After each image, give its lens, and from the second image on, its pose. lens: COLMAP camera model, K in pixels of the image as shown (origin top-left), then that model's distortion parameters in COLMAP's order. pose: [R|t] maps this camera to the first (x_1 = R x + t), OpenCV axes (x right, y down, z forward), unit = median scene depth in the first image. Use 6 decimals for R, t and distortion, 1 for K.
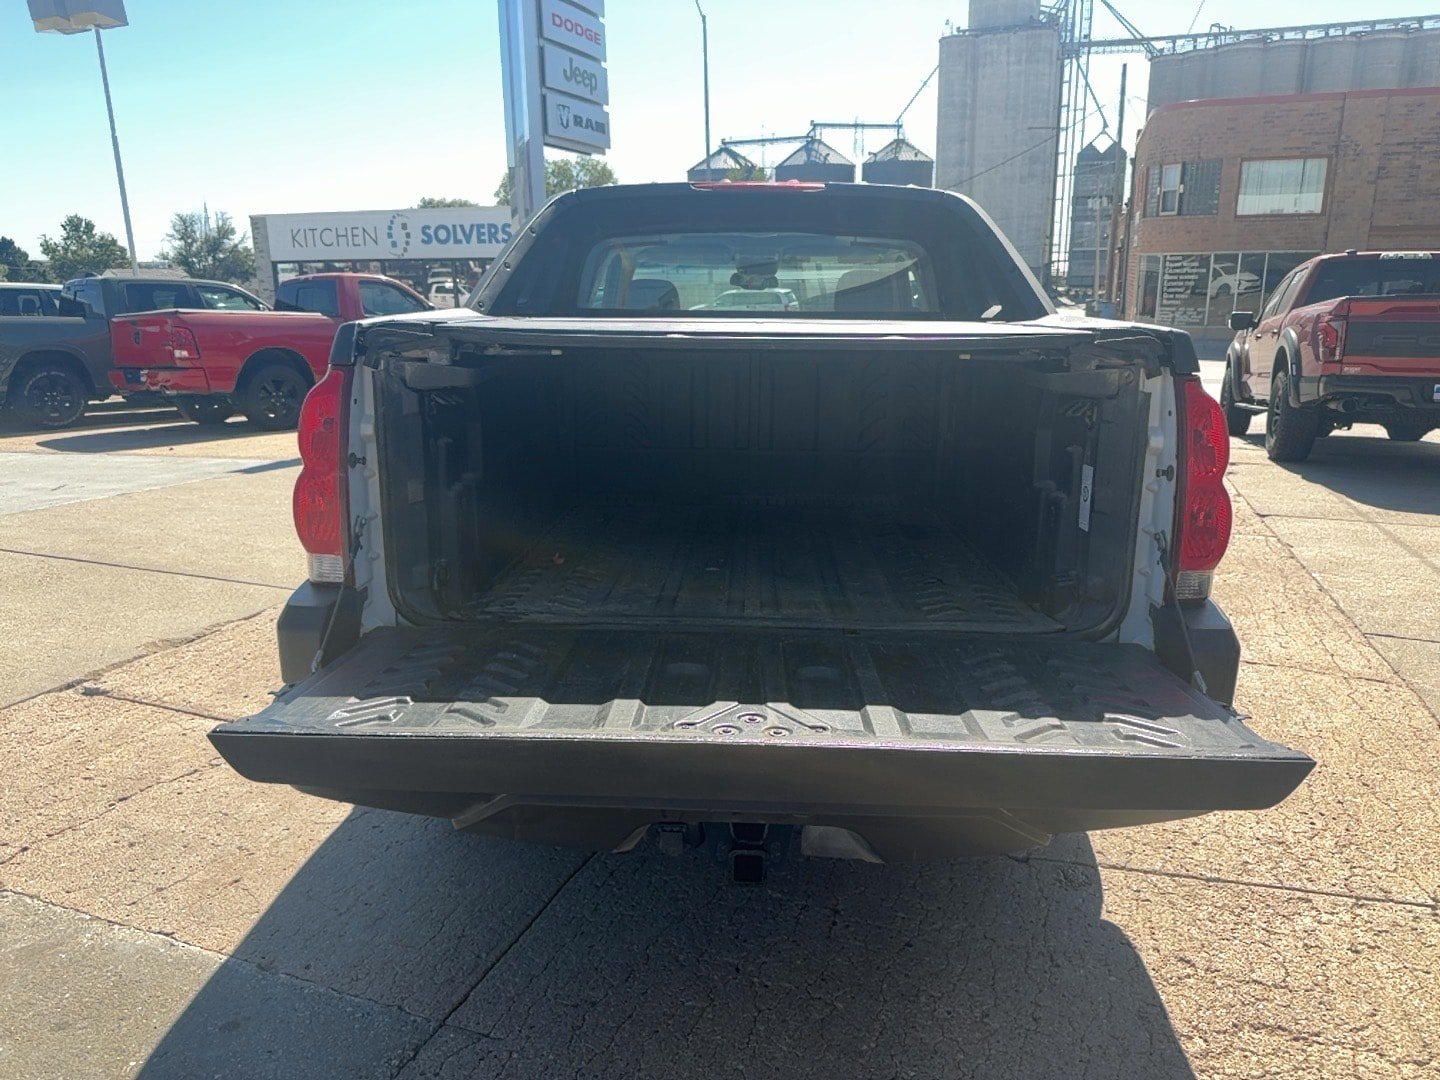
lens RADIAL K [[1026.4, 0, 720.0], [0, 1026.4, 540.0], [0, 0, 1]] dist [0.002473, 0.003296]
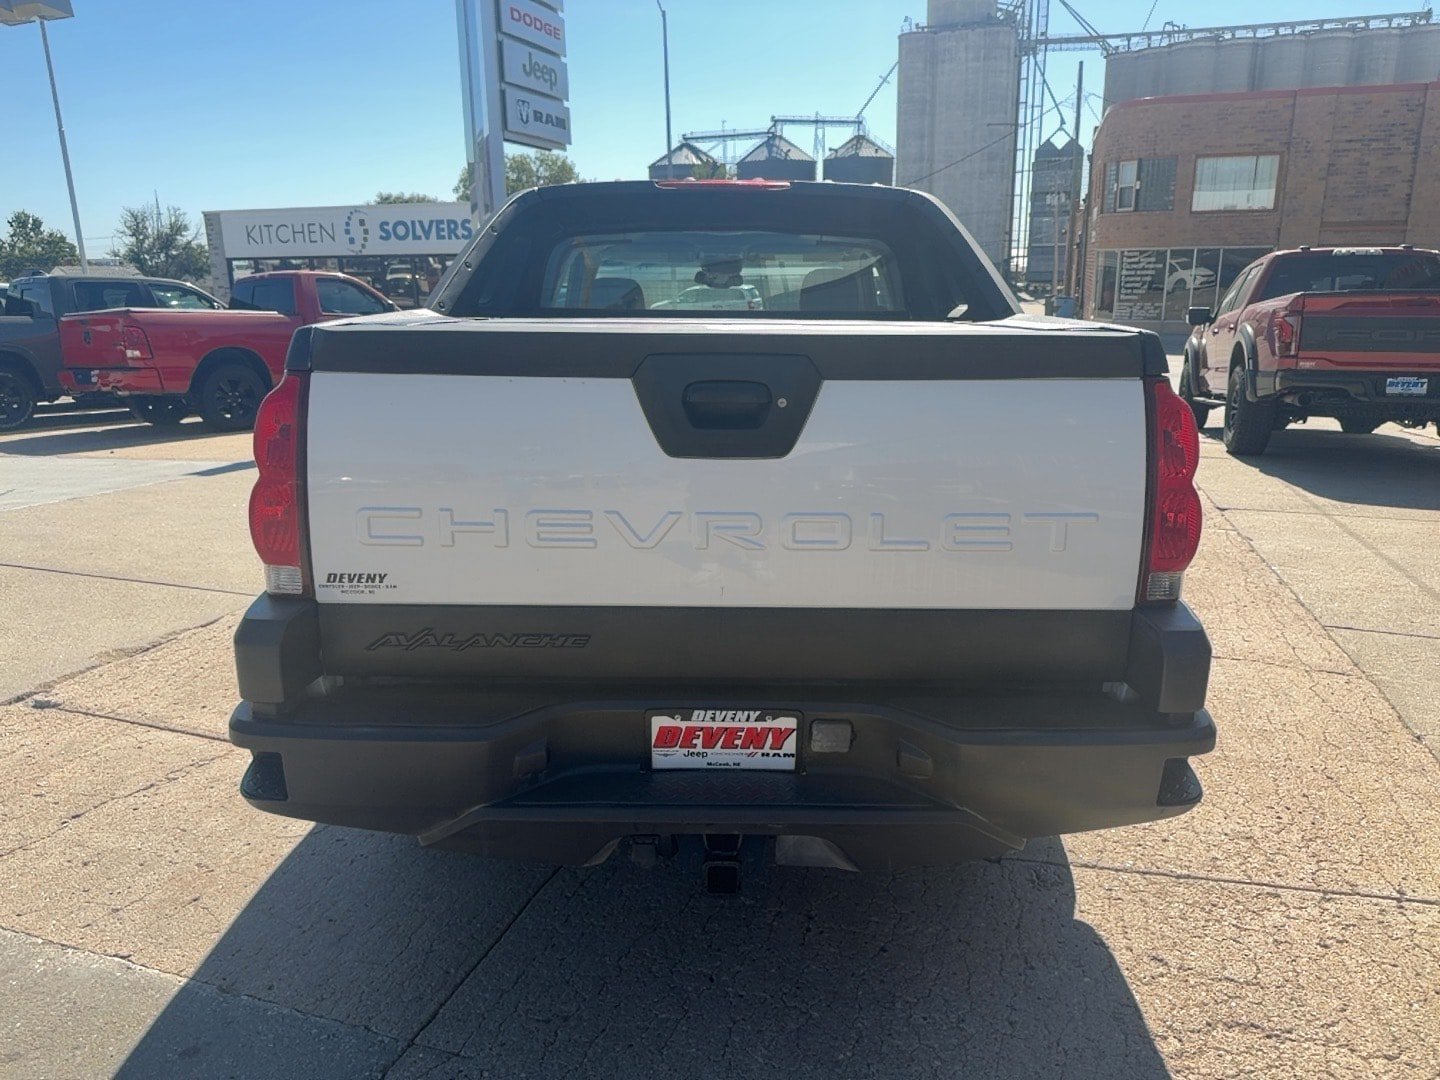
lens RADIAL K [[1024.2, 0, 717.8], [0, 1024.2, 538.9], [0, 0, 1]] dist [0.003096, 0.001884]
pose [[0.999419, -0.010752, 0.032357, -0.001277], [0.010630, 0.999936, 0.003945, -0.002697], [-0.032398, -0.003599, 0.999469, 0.004582]]
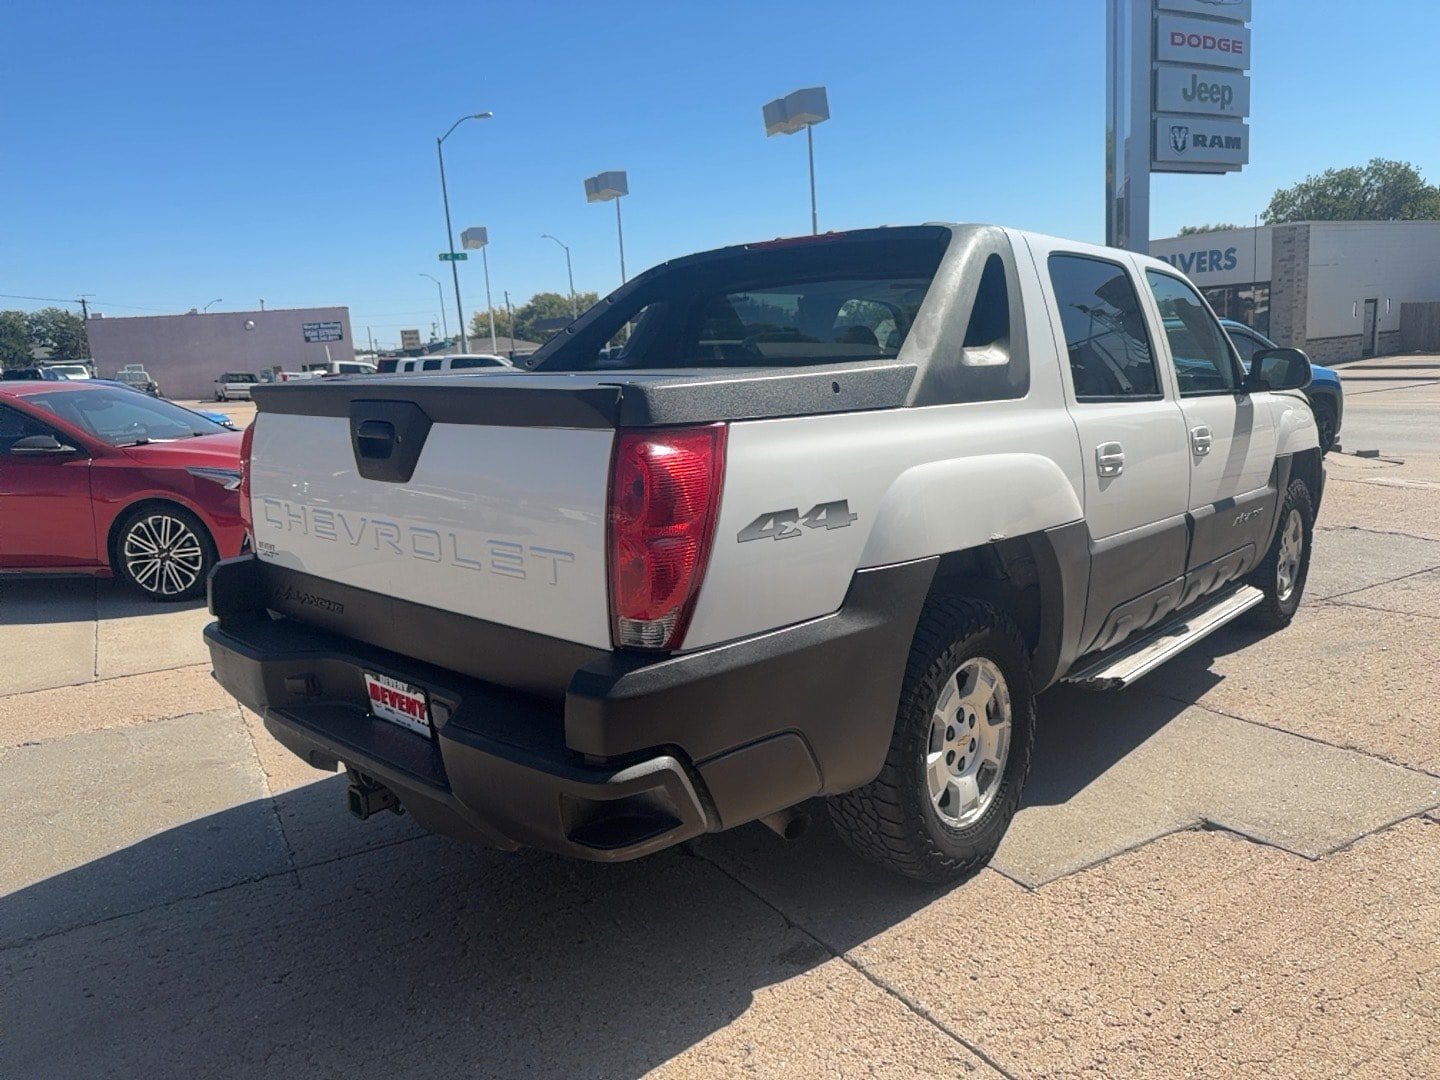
lens RADIAL K [[1019.9, 0, 717.5], [0, 1019.9, 536.9], [0, 0, 1]] dist [0.008114, -0.008336]
pose [[0.773488, 0.085314, -0.628043, 0.143956], [-0.107220, 0.994231, 0.003007, -0.009253], [0.624676, 0.065013, 0.778173, 0.036585]]
